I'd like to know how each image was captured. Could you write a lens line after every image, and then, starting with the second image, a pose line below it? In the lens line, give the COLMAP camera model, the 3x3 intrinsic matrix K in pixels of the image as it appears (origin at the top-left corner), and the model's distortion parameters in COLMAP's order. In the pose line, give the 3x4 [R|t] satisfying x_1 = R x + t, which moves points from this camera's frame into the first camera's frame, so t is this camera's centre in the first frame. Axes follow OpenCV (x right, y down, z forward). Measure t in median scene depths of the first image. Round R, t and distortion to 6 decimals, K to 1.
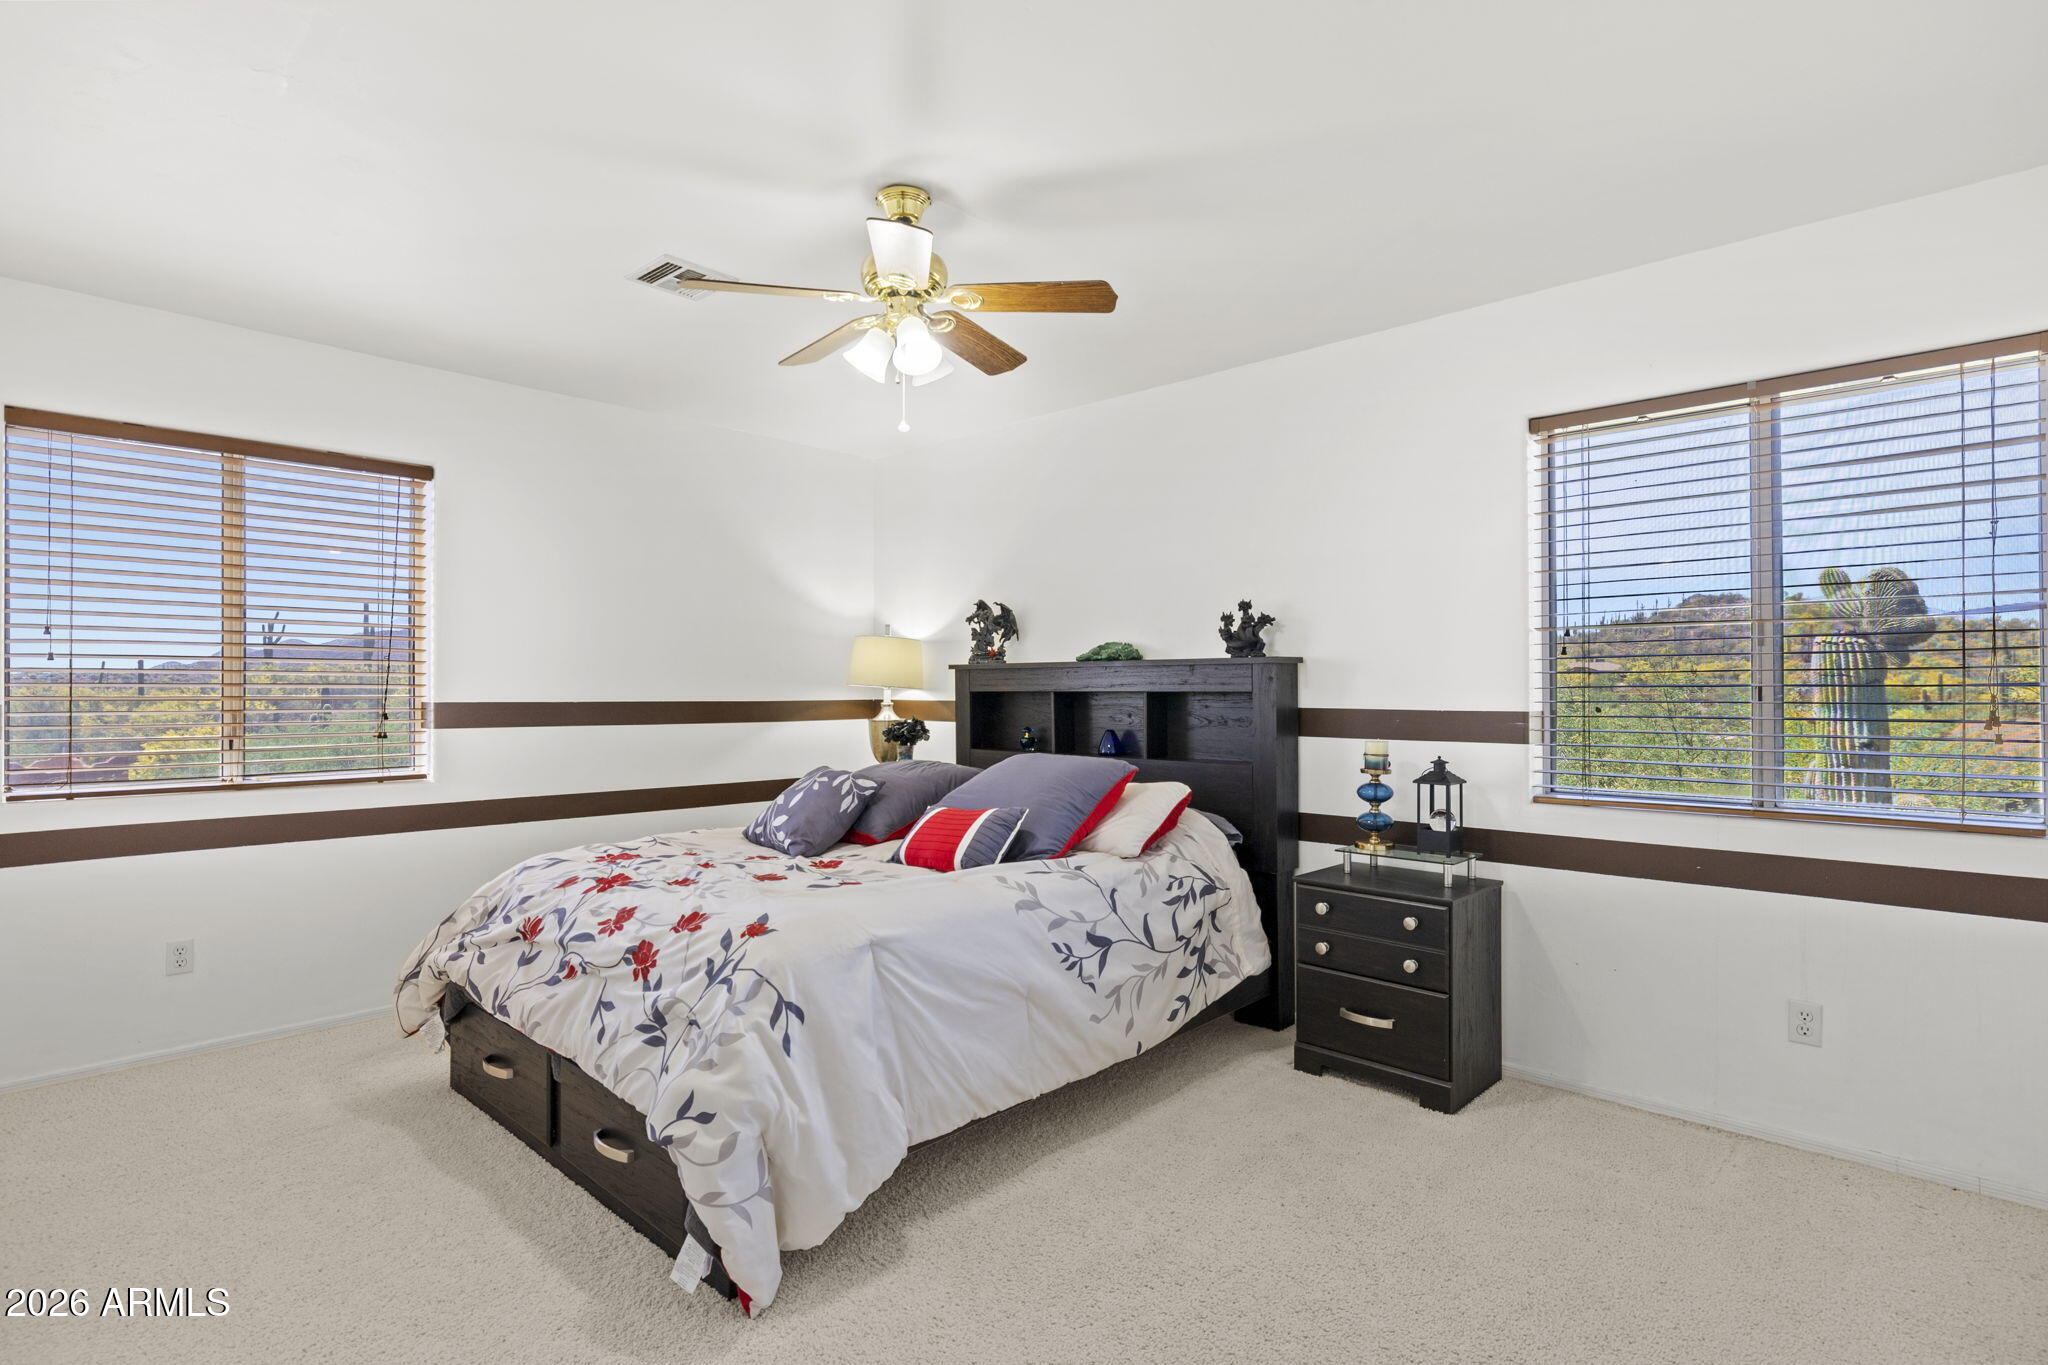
lens RADIAL K [[1026.2, 0, 1024.0], [0, 1026.2, 682.5], [0, 0, 1]] dist [-0.000788, 0.000238]
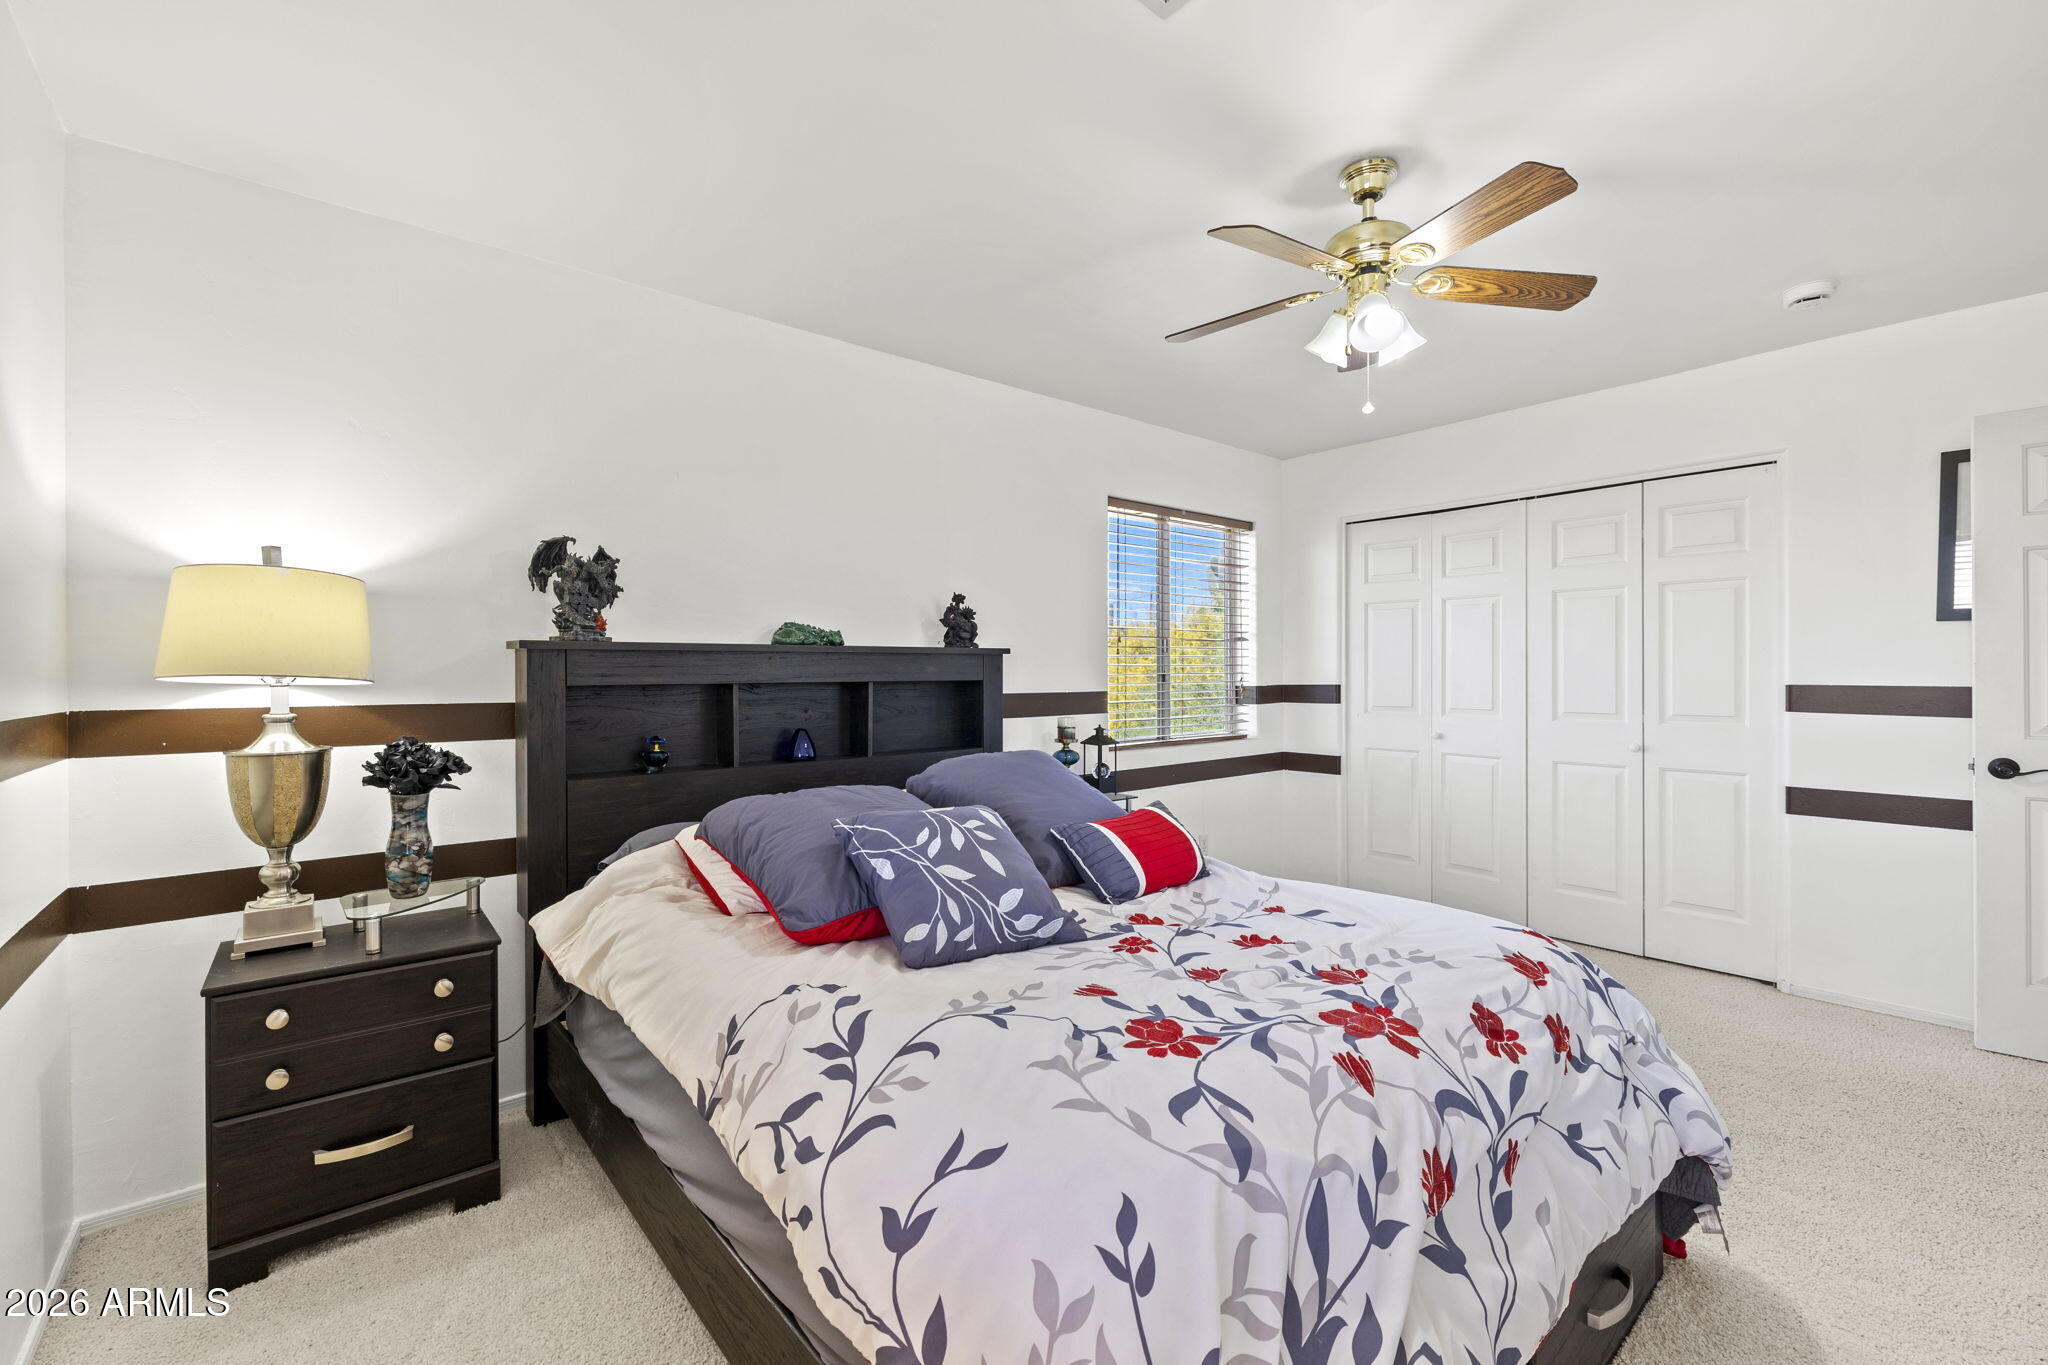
lens RADIAL K [[868.3, 0, 1024.0], [0, 868.3, 682.5], [0, 0, 1]] dist [0.000884, 0.000131]
pose [[0.102656, -0.006127, 0.994698, -0.676900], [0.007076, 0.999960, 0.005429, 0.007767], [-0.994692, 0.006481, 0.102695, 0.871808]]
